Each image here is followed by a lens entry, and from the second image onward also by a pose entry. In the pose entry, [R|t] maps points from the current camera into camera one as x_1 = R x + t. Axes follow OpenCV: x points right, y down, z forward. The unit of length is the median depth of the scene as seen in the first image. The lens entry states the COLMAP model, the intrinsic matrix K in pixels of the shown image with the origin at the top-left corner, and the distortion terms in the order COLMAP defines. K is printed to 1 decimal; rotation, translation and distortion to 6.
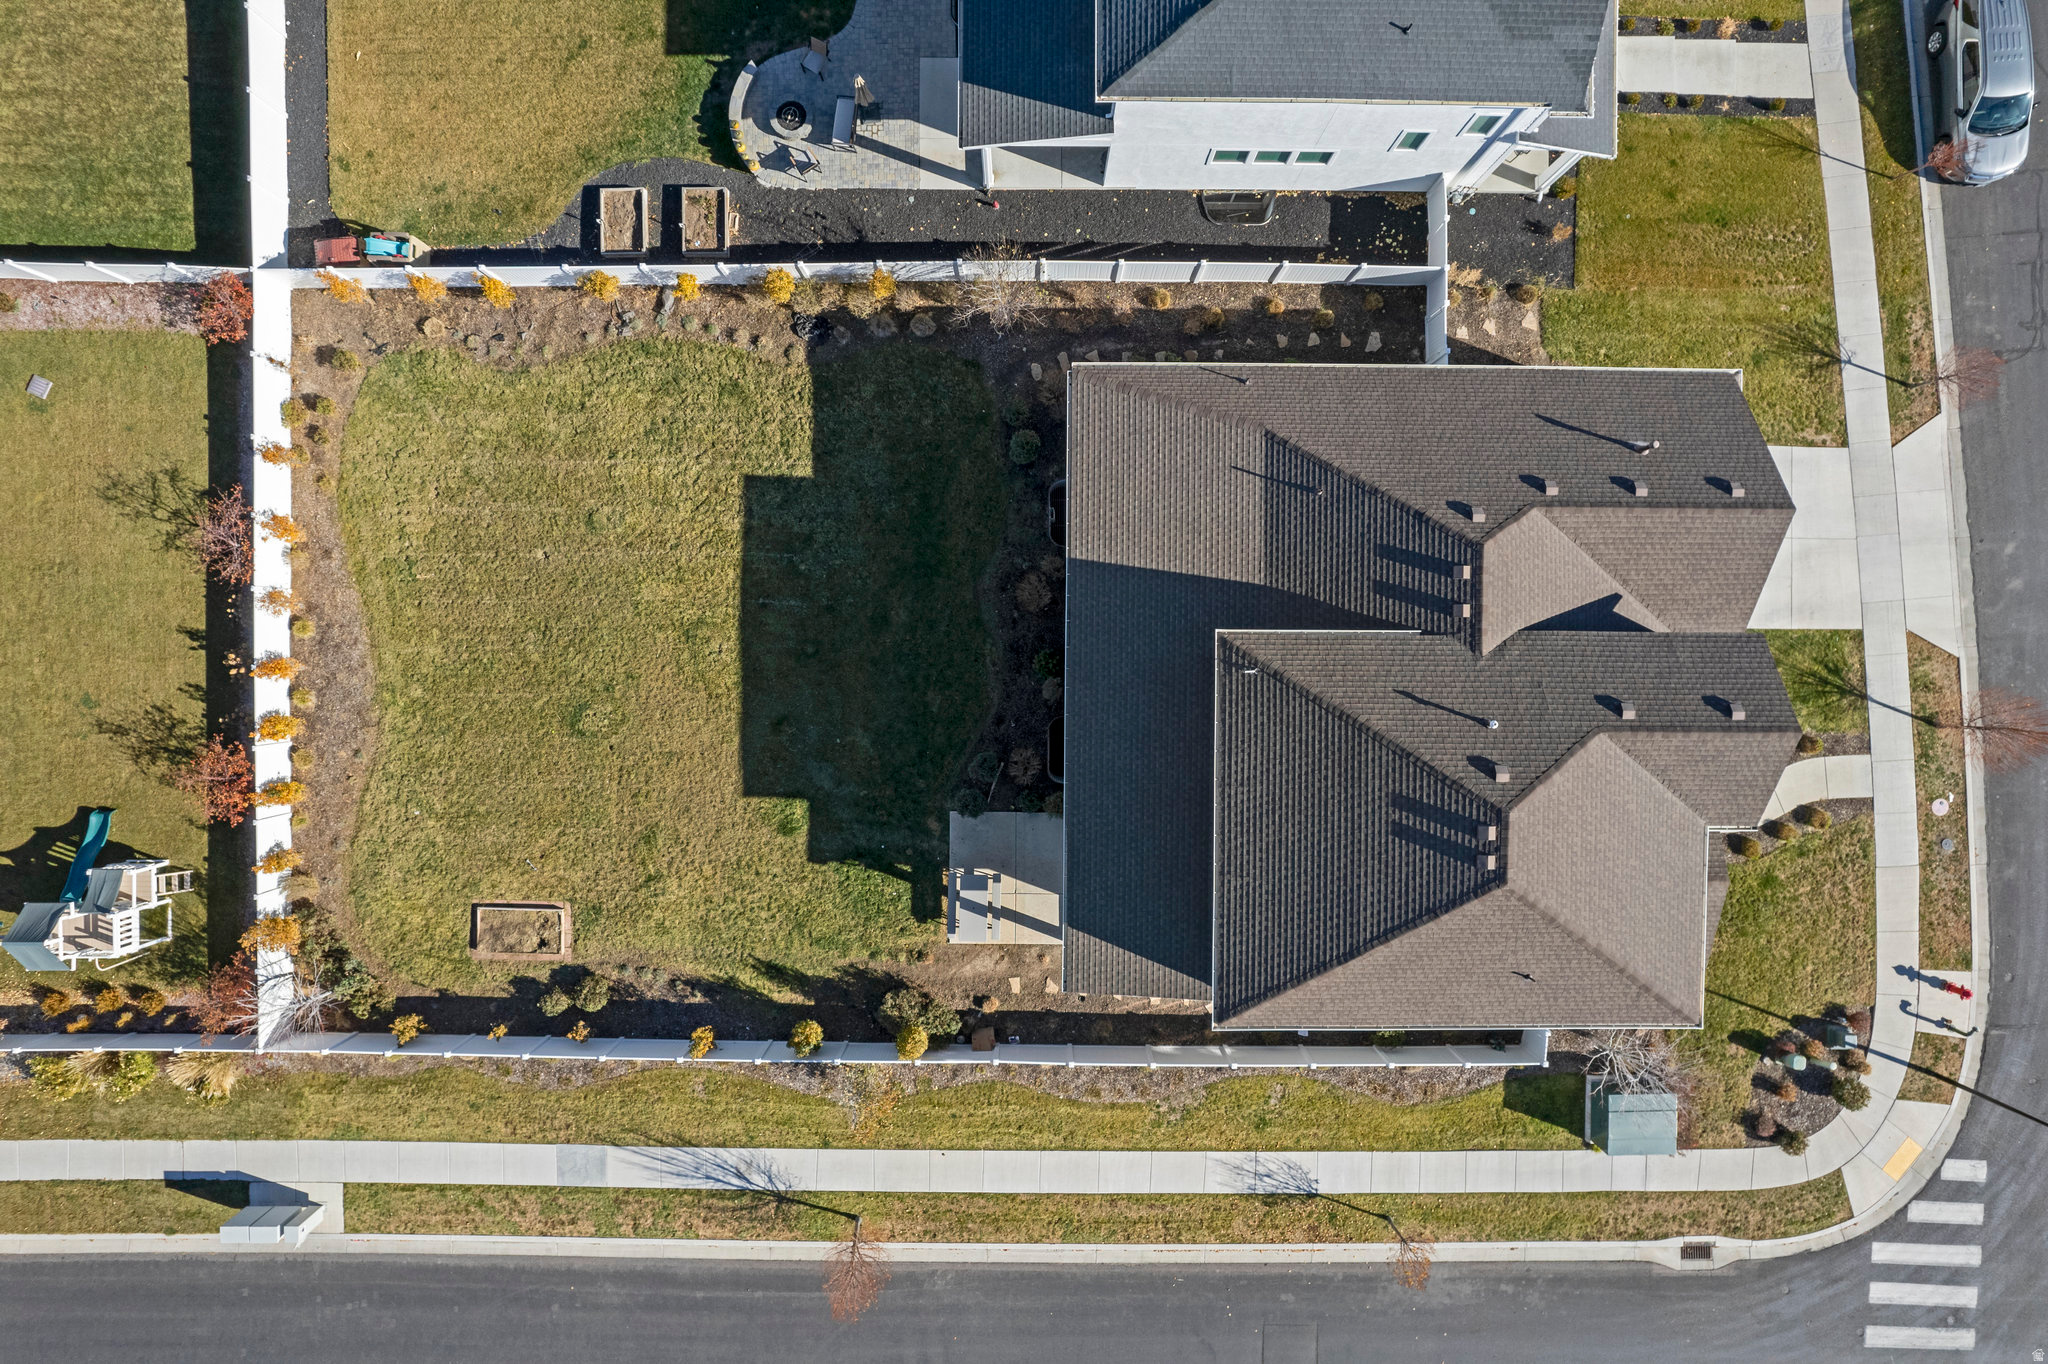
lens RADIAL K [[1318.8, 0, 1024.0], [0, 1318.8, 682.0], [0, 0, 1]] dist [-0.077740, 0.068391]
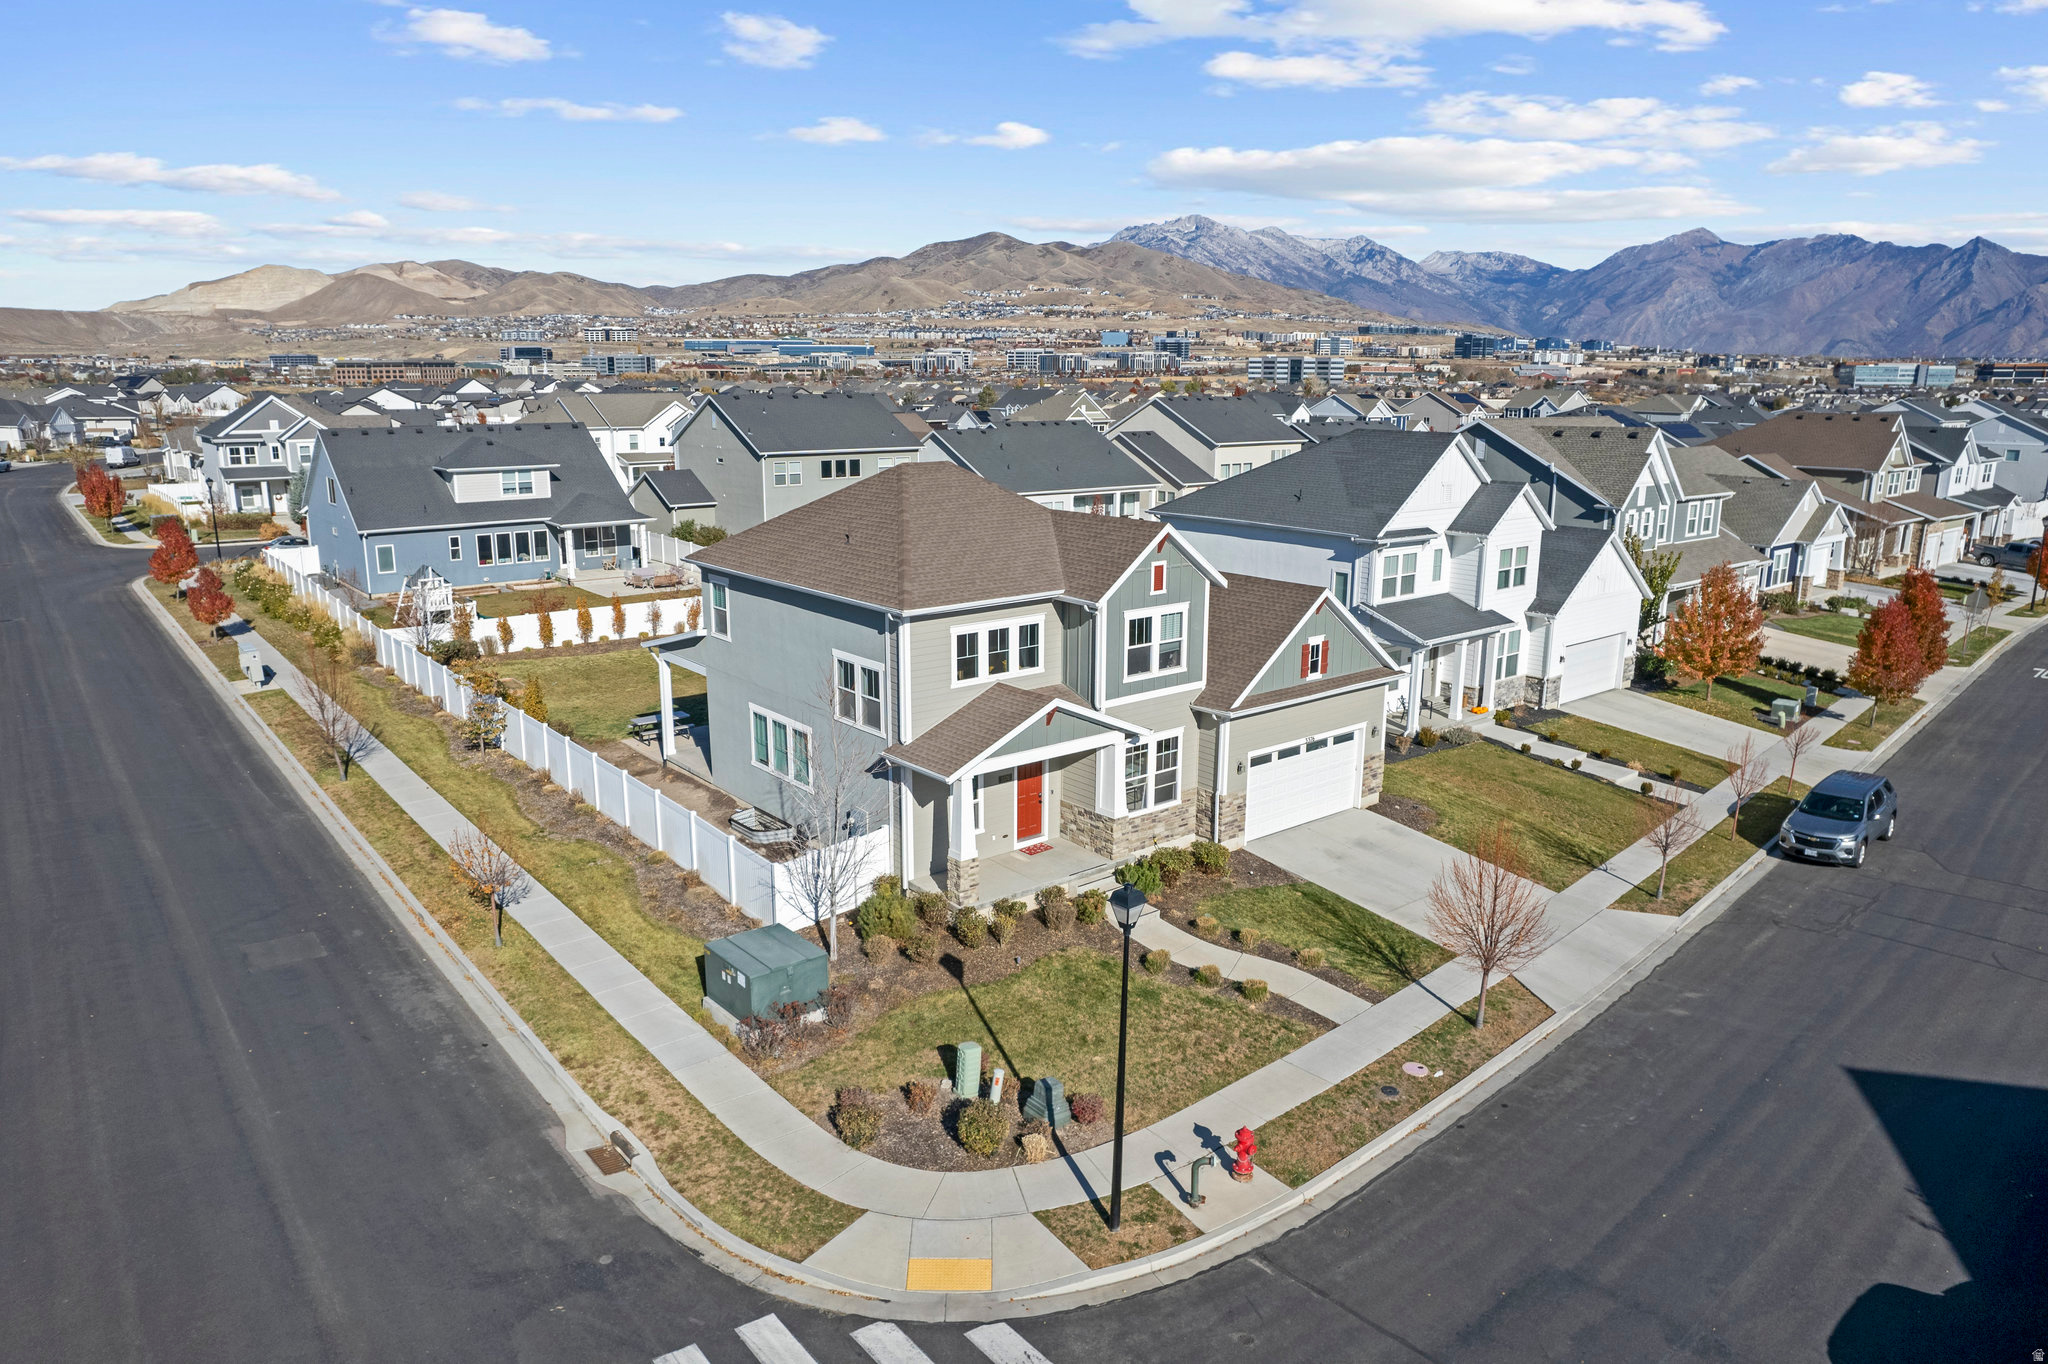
lens RADIAL K [[1318.8, 0, 1024.0], [0, 1318.8, 682.0], [0, 0, 1]] dist [-0.077740, 0.068391]
pose [[0.631218, 0.190453, -0.751859, 1.043818], [-0.774961, 0.115369, -0.621390, 0.640556], [-0.031604, 0.974894, 0.220417, 0.664441]]
